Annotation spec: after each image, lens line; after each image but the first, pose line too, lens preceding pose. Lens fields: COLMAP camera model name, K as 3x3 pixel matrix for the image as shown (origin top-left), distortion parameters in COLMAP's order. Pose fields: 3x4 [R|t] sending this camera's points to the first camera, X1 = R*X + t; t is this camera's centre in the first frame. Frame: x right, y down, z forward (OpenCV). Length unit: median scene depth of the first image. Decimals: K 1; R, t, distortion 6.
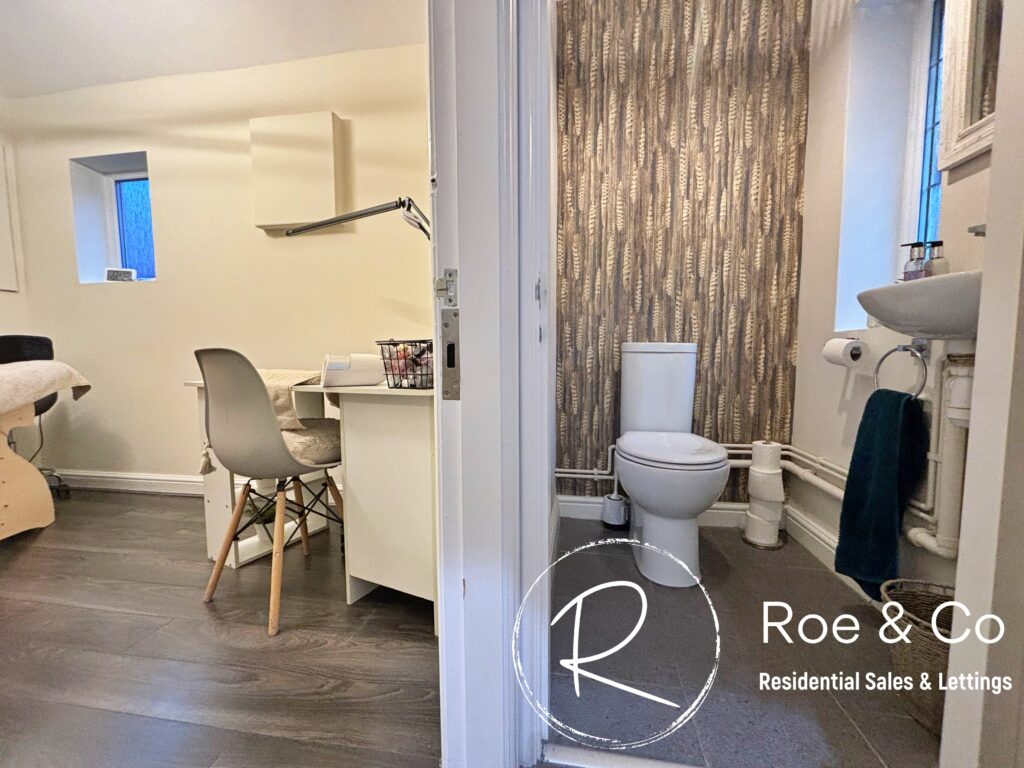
lens RADIAL K [[411.7, 0, 513.3], [0, 411.7, 385.7], [0, 0, 1]] dist [0.002994, -0.000395]
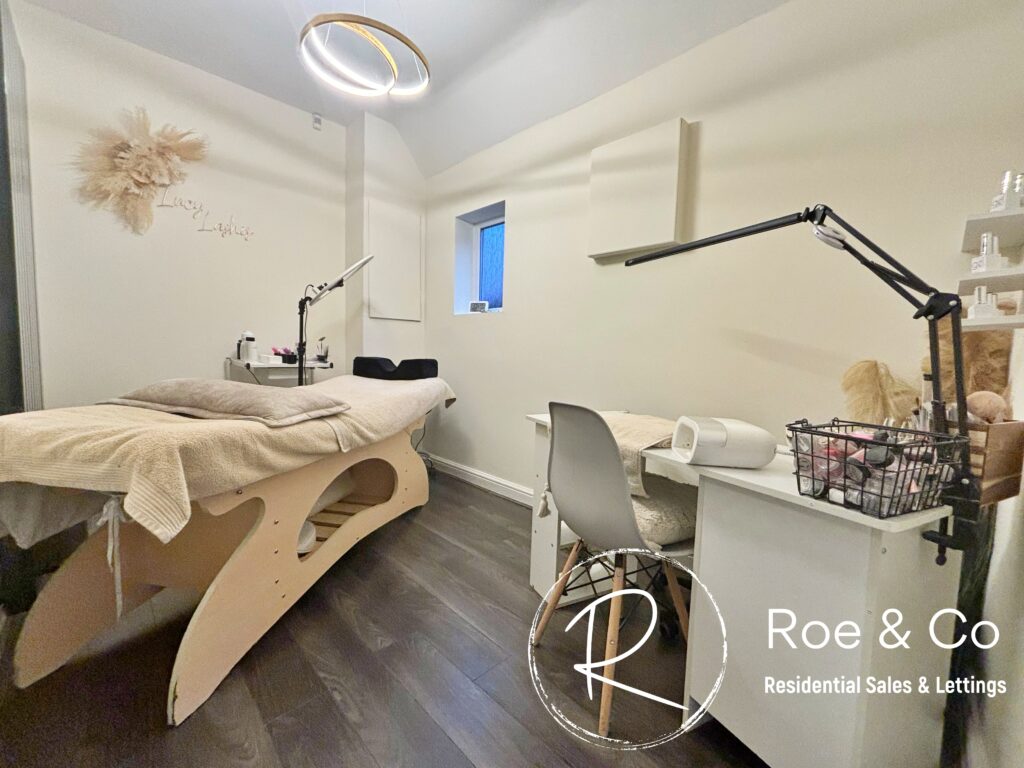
lens RADIAL K [[411.7, 0, 513.3], [0, 411.7, 385.7], [0, 0, 1]] dist [0.002994, -0.000395]
pose [[0.812434, 0.080793, -0.577428, -0.177469], [-0.081351, 0.996373, 0.024950, -0.087722], [0.577350, 0.026704, 0.816060, 0.091147]]
